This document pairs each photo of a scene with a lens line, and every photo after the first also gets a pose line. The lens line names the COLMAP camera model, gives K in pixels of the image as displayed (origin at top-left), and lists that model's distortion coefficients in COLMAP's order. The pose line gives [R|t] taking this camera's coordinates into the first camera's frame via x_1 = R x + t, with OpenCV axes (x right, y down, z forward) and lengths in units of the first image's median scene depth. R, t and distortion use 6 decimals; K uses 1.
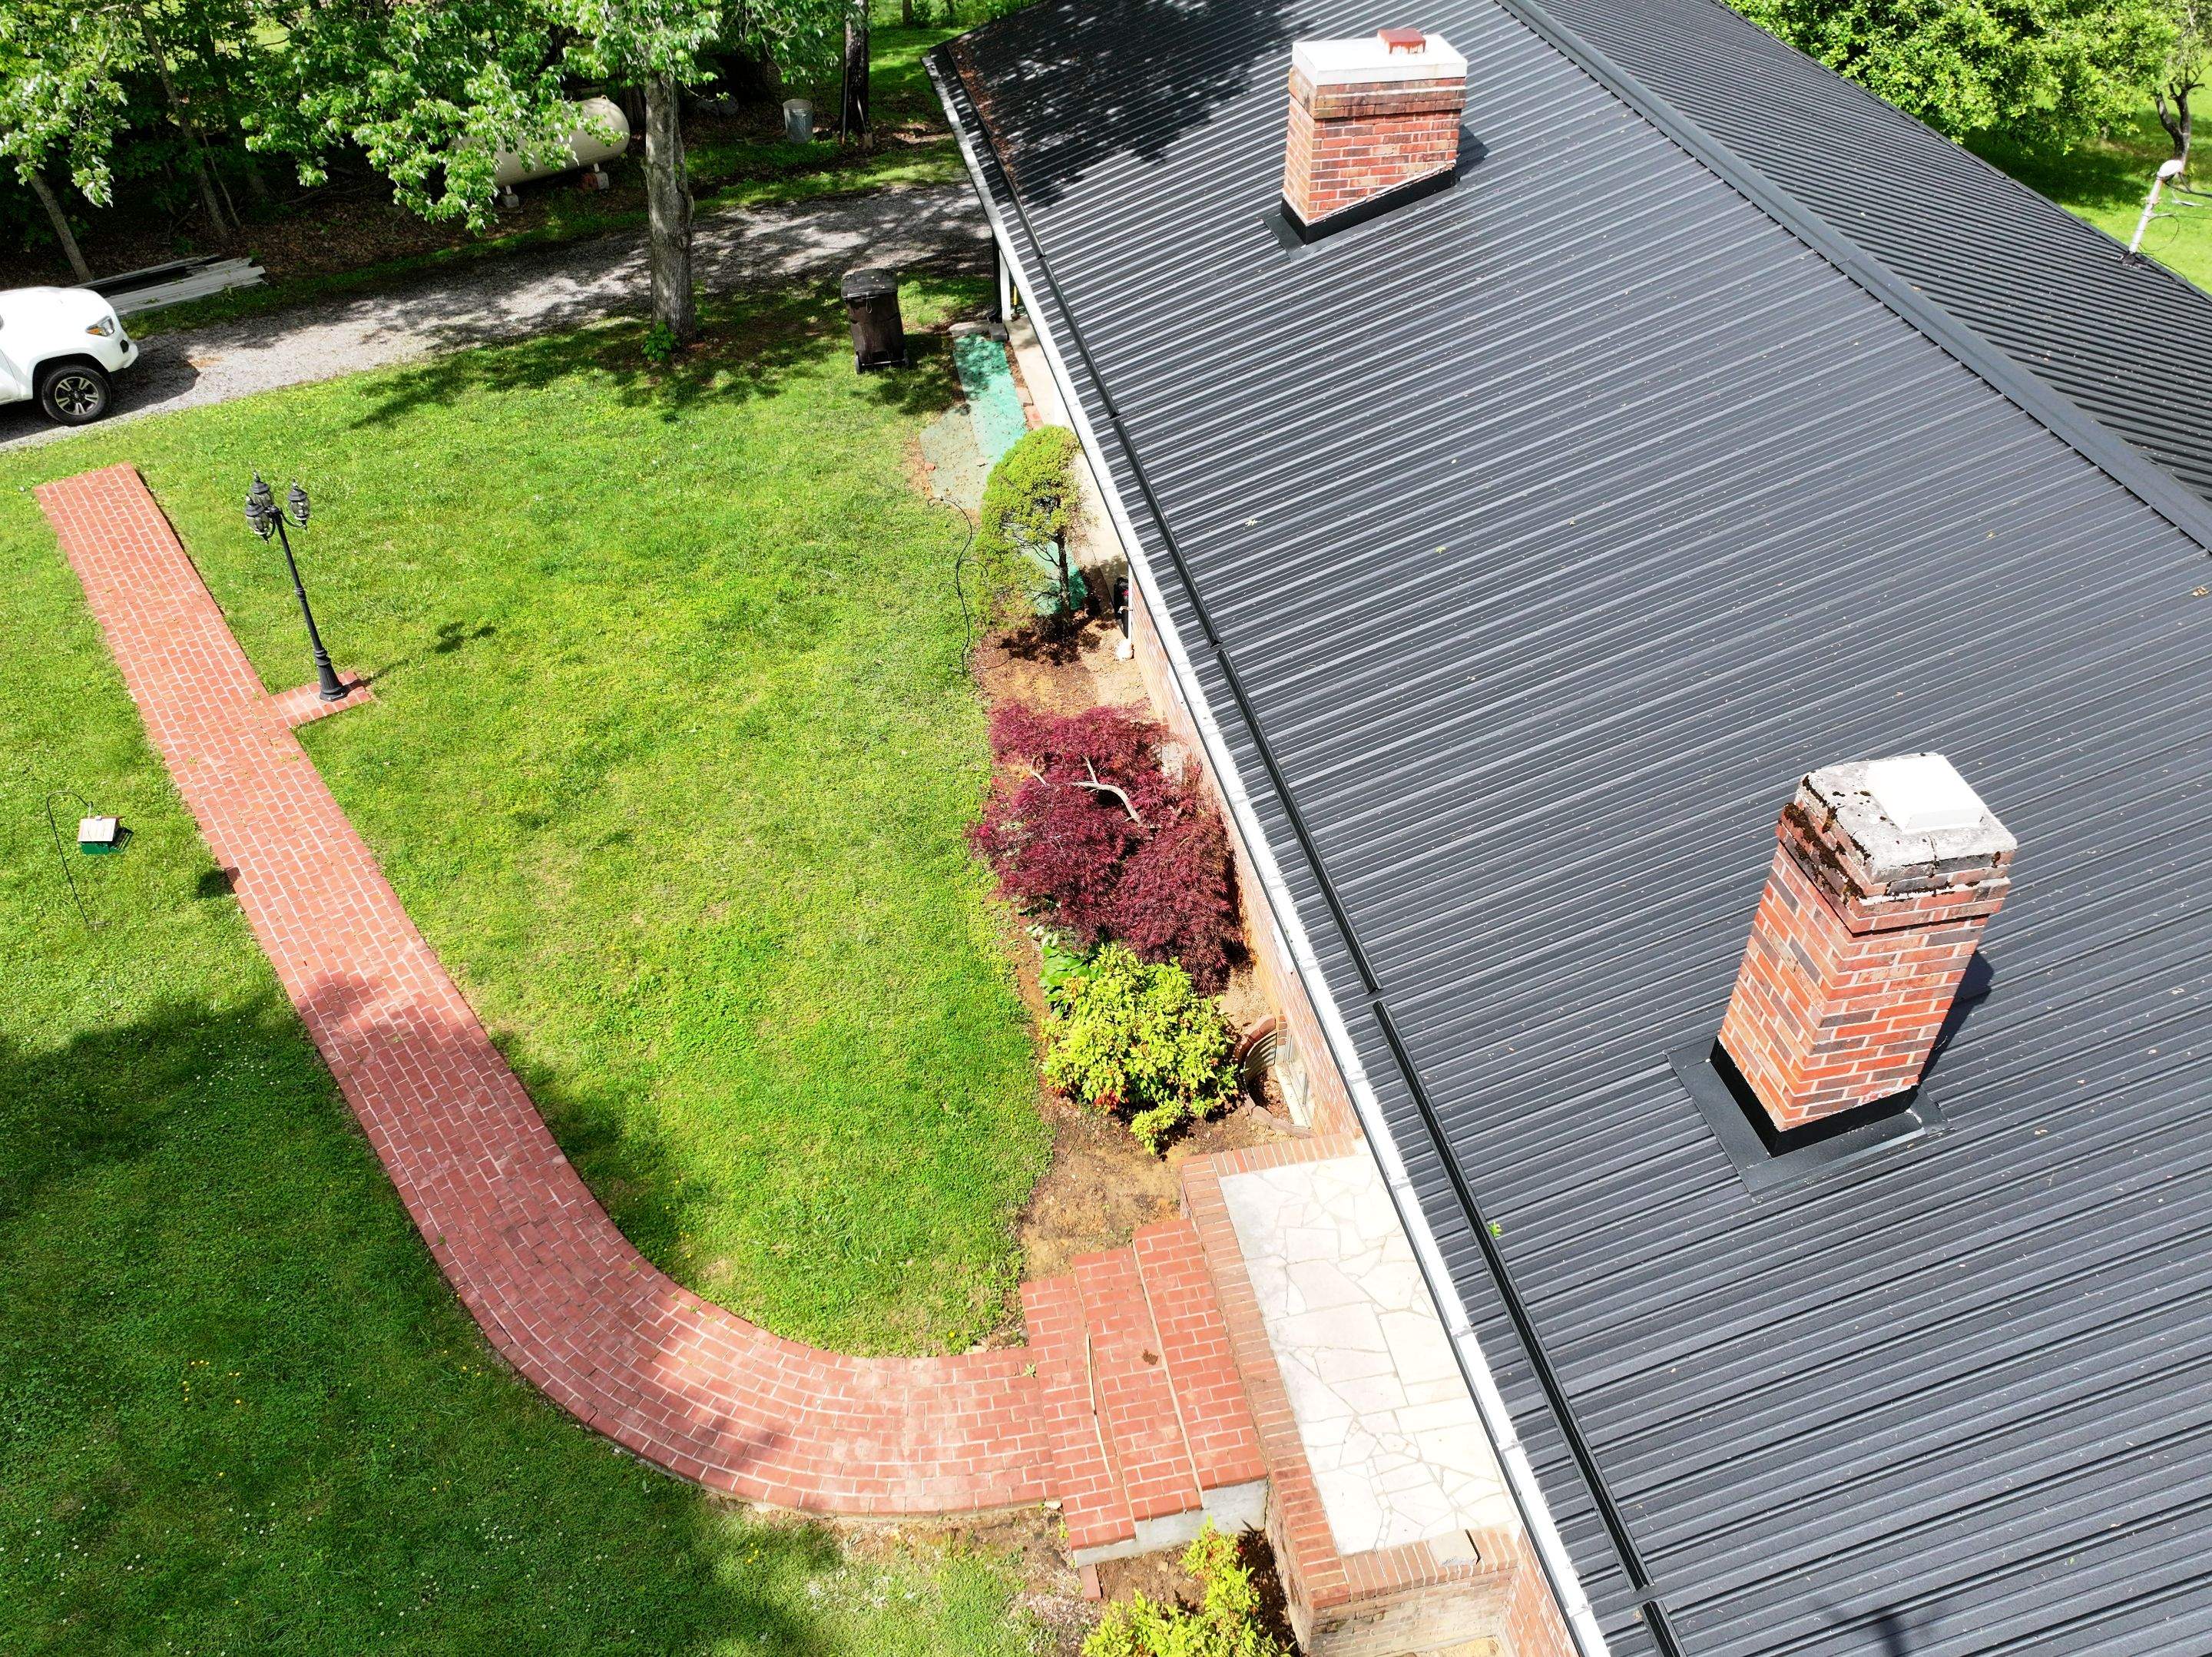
lens RADIAL K [[1773.3, 0, 1106.0], [0, 1773.3, 841.3], [0, 0, 1]] dist [0.007714, -0.004993]
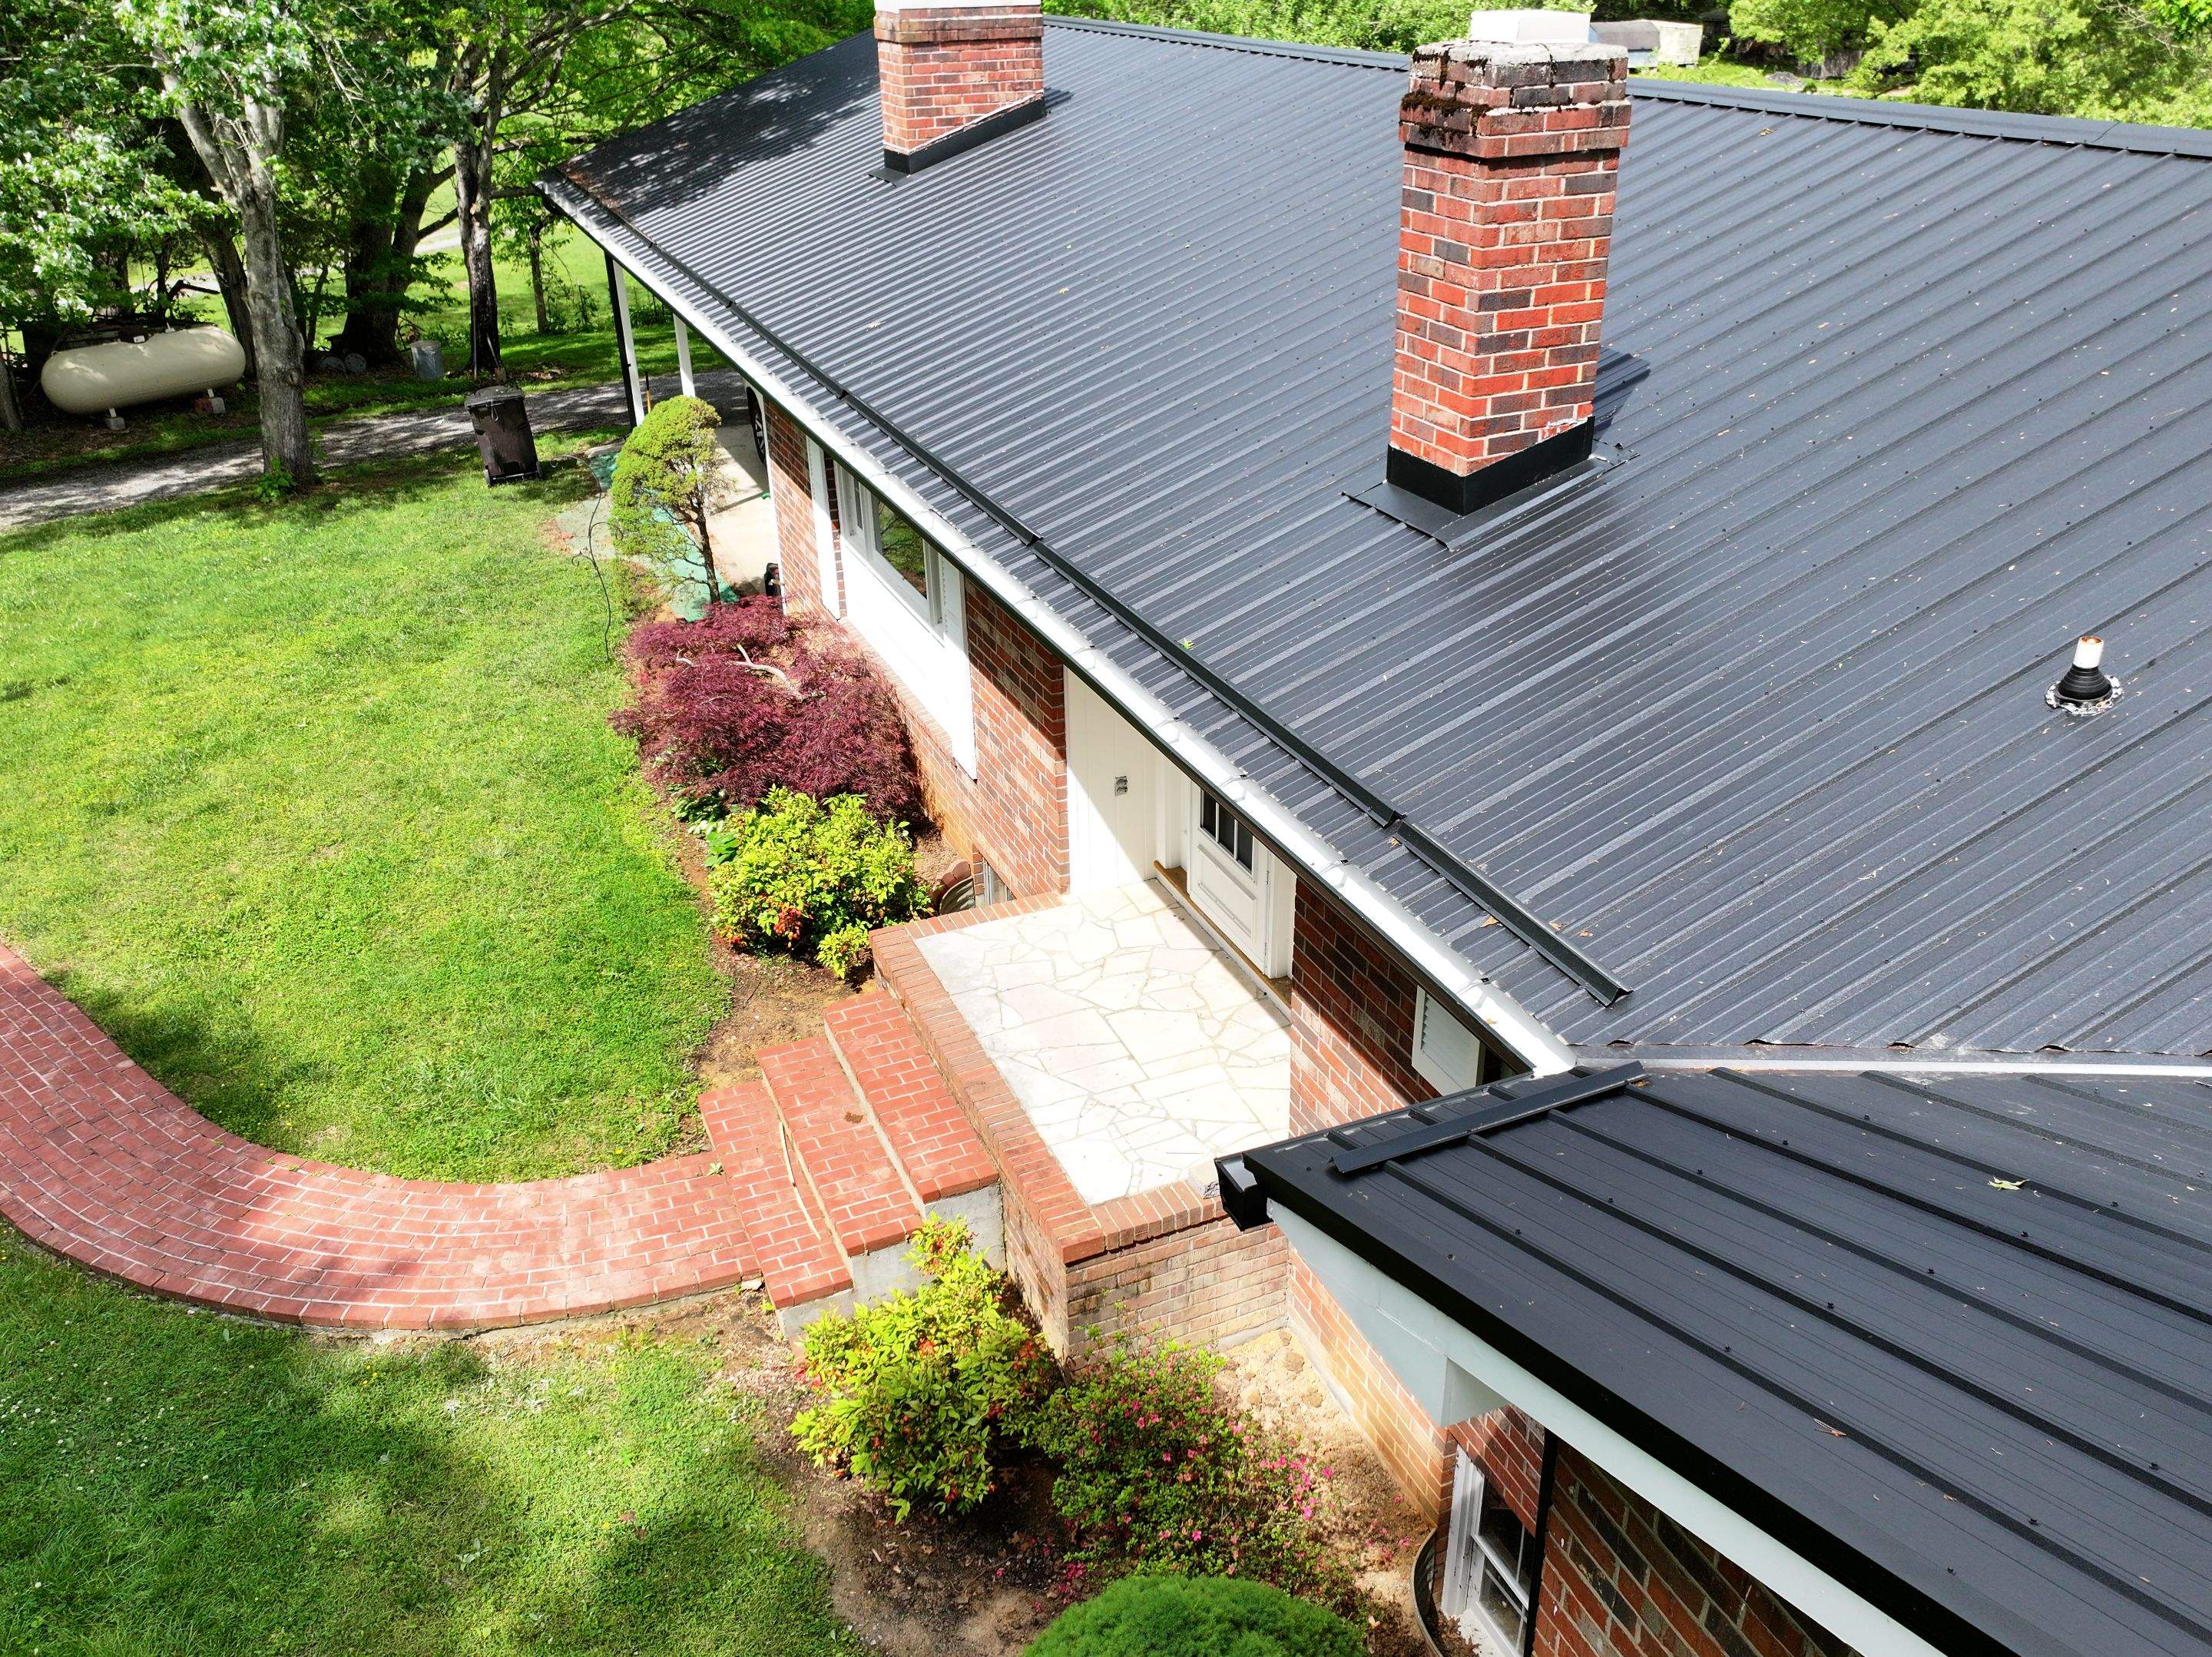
lens RADIAL K [[1773.3, 0, 1106.0], [0, 1773.3, 841.3], [0, 0, 1]] dist [0.007714, -0.004993]
pose [[0.980039, -0.106584, 0.167819, 0.012893], [0.141534, 0.966862, -0.212476, 0.313965], [-0.139612, 0.231987, 0.962648, 0.110003]]
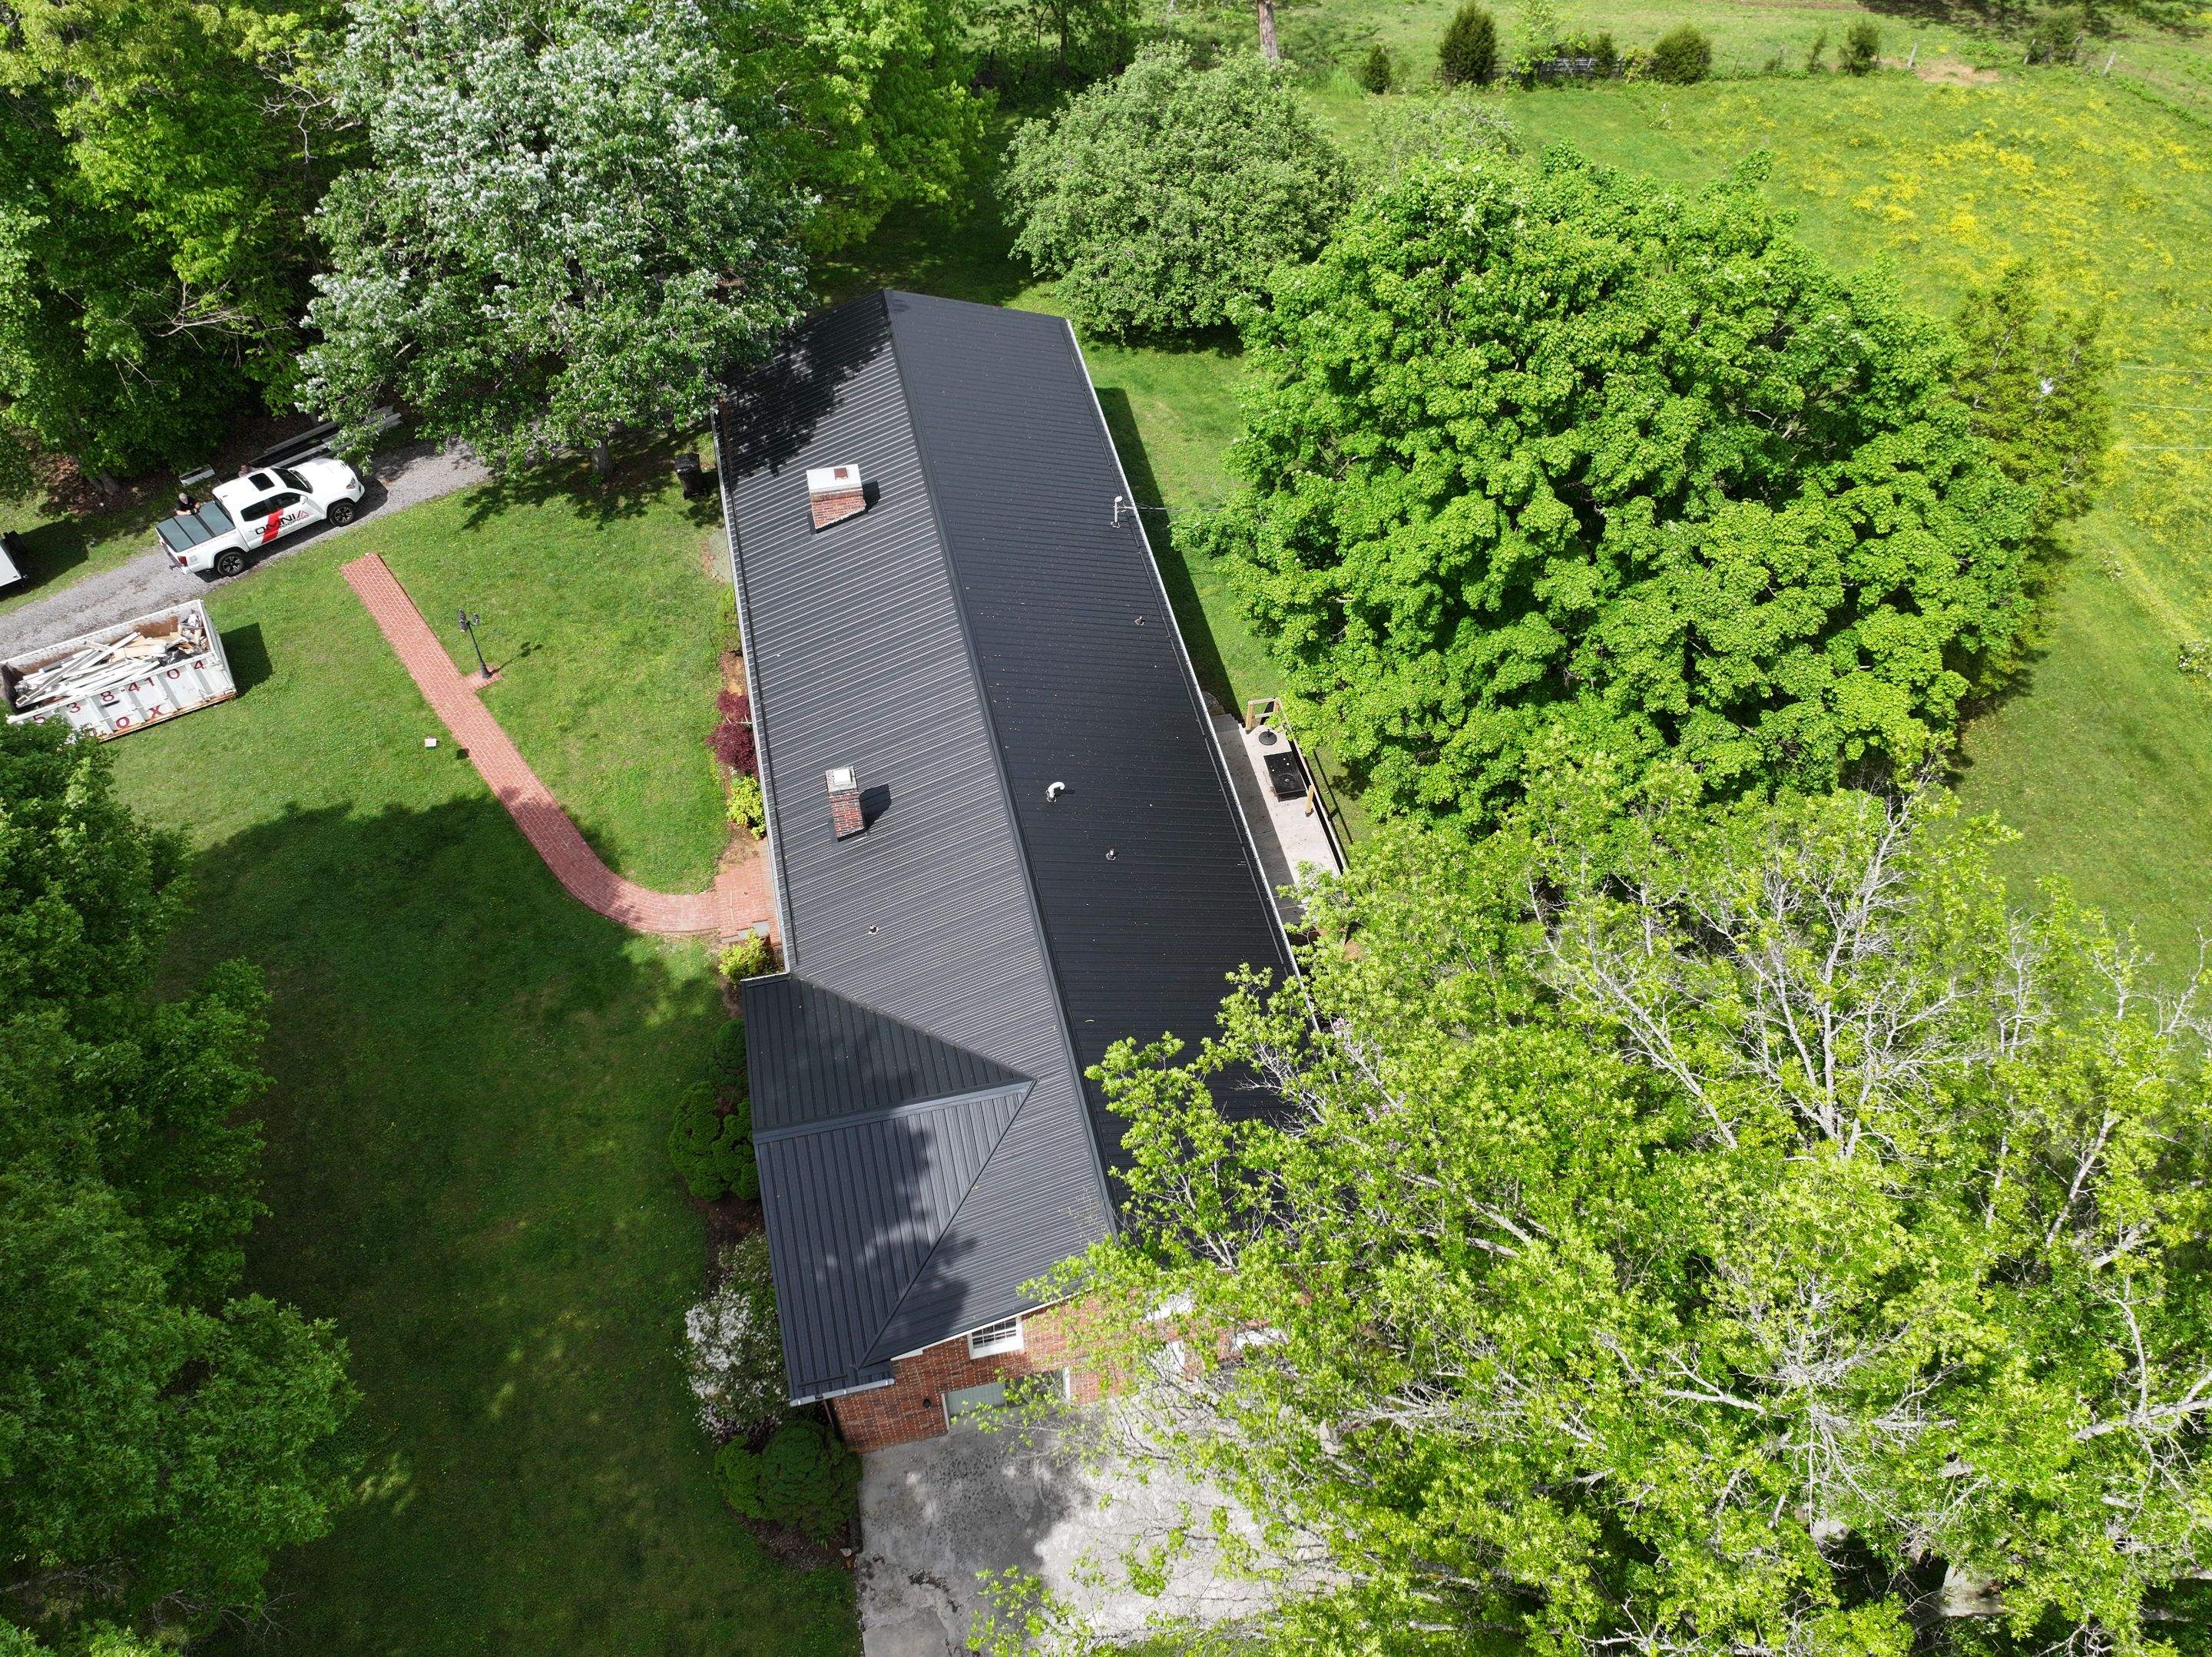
lens RADIAL K [[1818.0, 0, 1109.2], [0, 1818.0, 807.1], [0, 0, 1]] dist [0.013652, 0.002724]
pose [[0.999841, -0.012689, 0.012522, 0.656918], [0.010316, 0.984677, 0.174081, -0.485748], [-0.014539, -0.173924, 0.984652, -2.441373]]
